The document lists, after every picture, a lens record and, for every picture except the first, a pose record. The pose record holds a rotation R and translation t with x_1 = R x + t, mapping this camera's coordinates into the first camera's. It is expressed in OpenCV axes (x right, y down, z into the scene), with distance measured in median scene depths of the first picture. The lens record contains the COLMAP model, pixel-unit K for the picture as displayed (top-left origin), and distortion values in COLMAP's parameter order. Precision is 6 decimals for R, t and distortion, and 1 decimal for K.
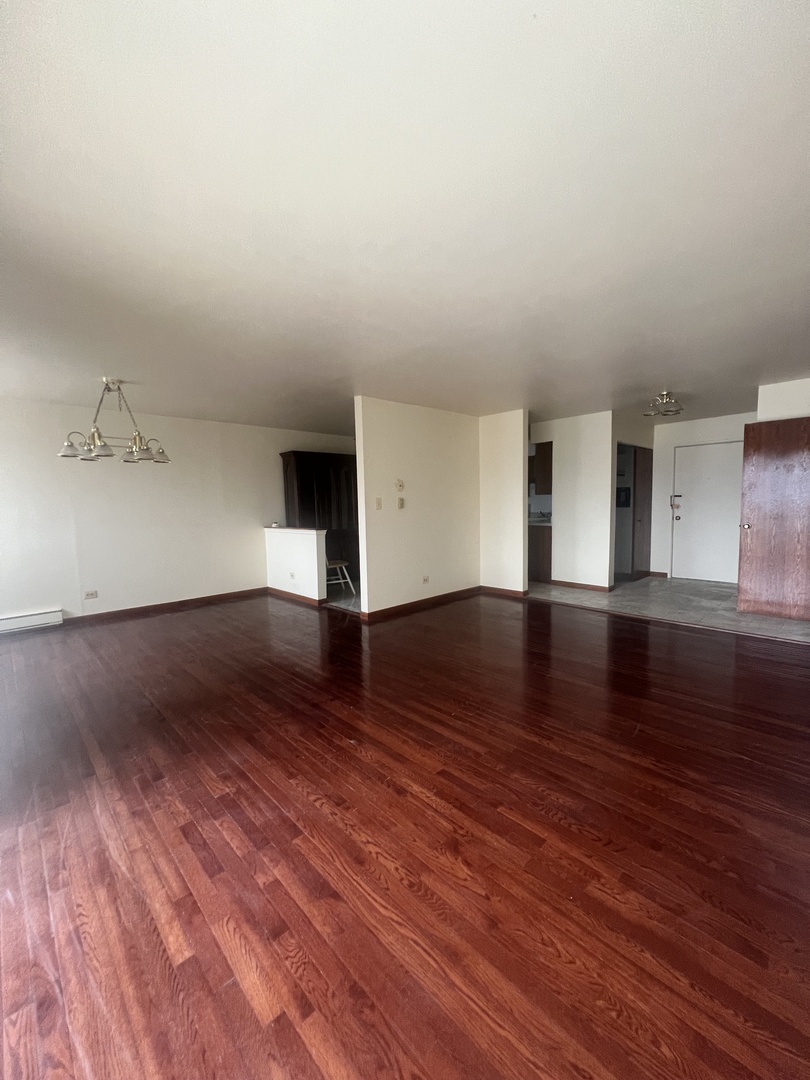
lens RADIAL K [[431.8, 0, 405.0], [0, 431.8, 540.0], [0, 0, 1]] dist [-0.001070, 0.000049]
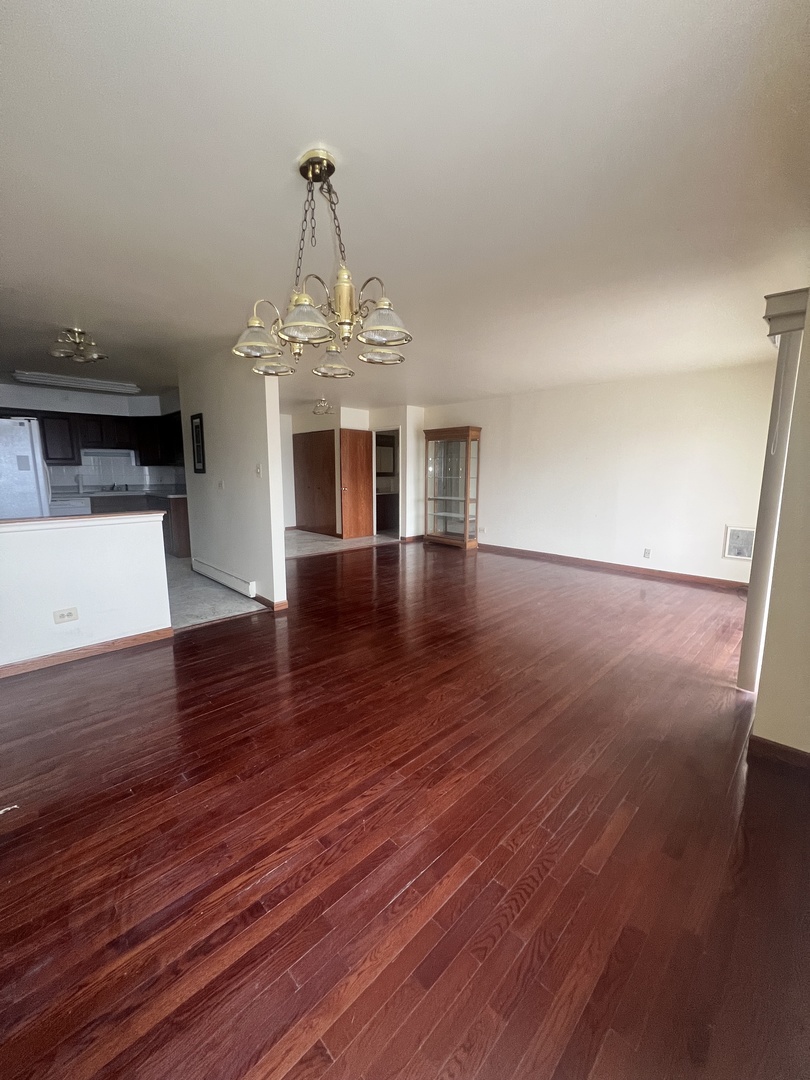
lens RADIAL K [[431.8, 0, 405.0], [0, 431.8, 540.0], [0, 0, 1]] dist [-0.001070, 0.000049]
pose [[-0.017058, -0.136245, 0.990528, -0.913888], [0.081980, 0.987146, 0.137192, -0.046792], [-0.996488, 0.083544, -0.005669, 0.751976]]
